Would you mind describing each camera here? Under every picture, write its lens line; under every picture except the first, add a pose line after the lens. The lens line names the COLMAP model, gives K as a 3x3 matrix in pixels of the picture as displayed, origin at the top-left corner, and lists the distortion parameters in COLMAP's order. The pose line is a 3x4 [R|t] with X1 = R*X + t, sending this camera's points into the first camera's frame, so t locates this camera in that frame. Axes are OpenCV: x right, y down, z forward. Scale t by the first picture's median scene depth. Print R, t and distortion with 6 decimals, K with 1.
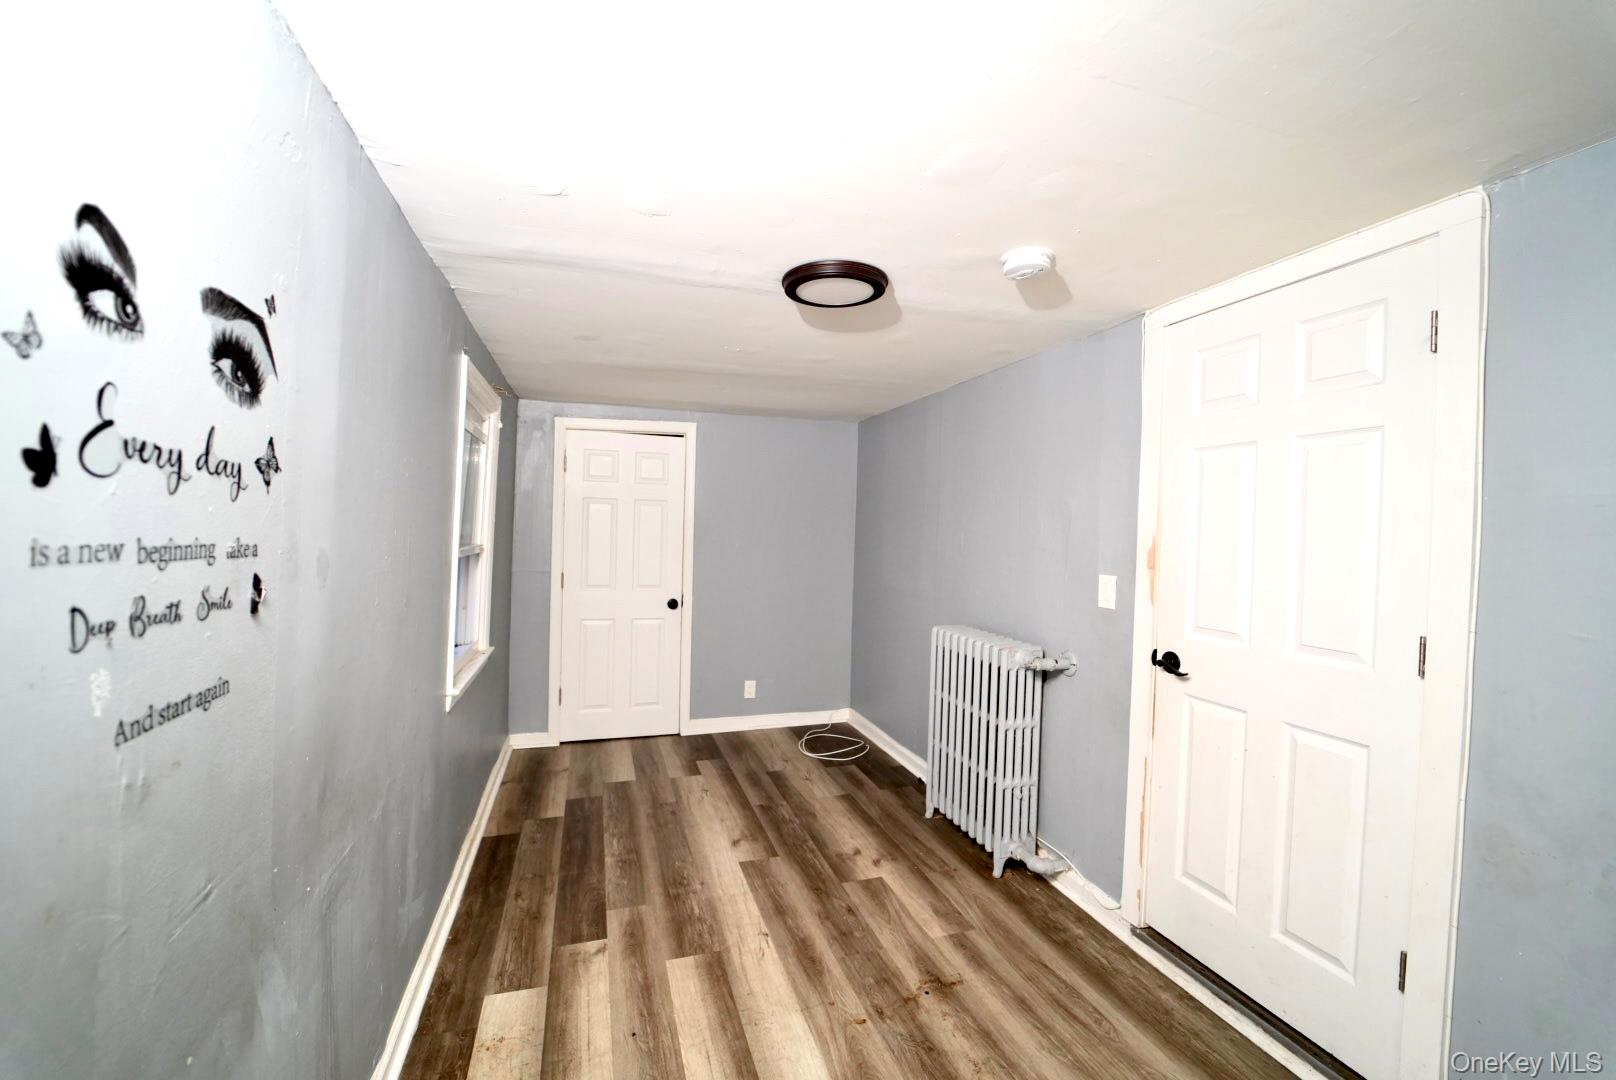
lens RADIAL K [[650.8, 0, 809.4], [0, 650.8, 538.5], [0, 0, 1]] dist [-0.001787, -0.000129]
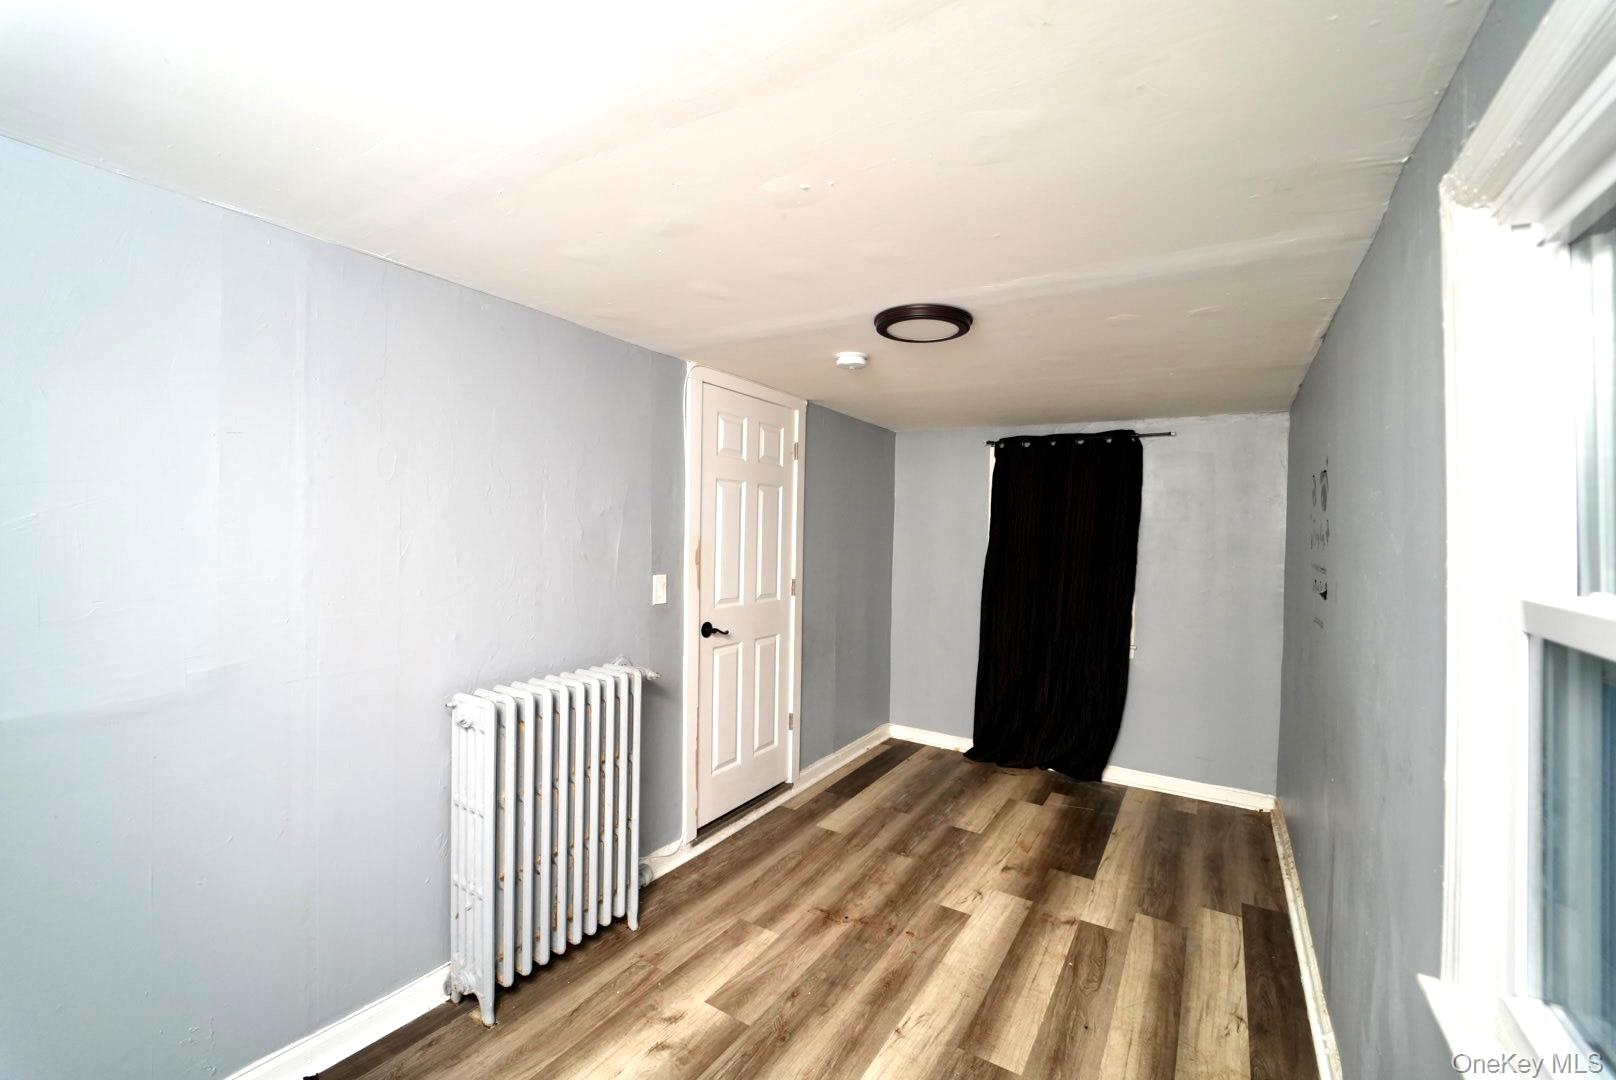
lens RADIAL K [[650.8, 0, 810.6], [0, 650.8, 534.5], [0, 0, 1]] dist [-0.001787, -0.000129]
pose [[-0.630038, -0.042639, 0.775393, -0.664083], [-0.027683, 0.999090, 0.032447, -0.065506], [-0.776071, -0.001023, -0.630645, 1.726116]]
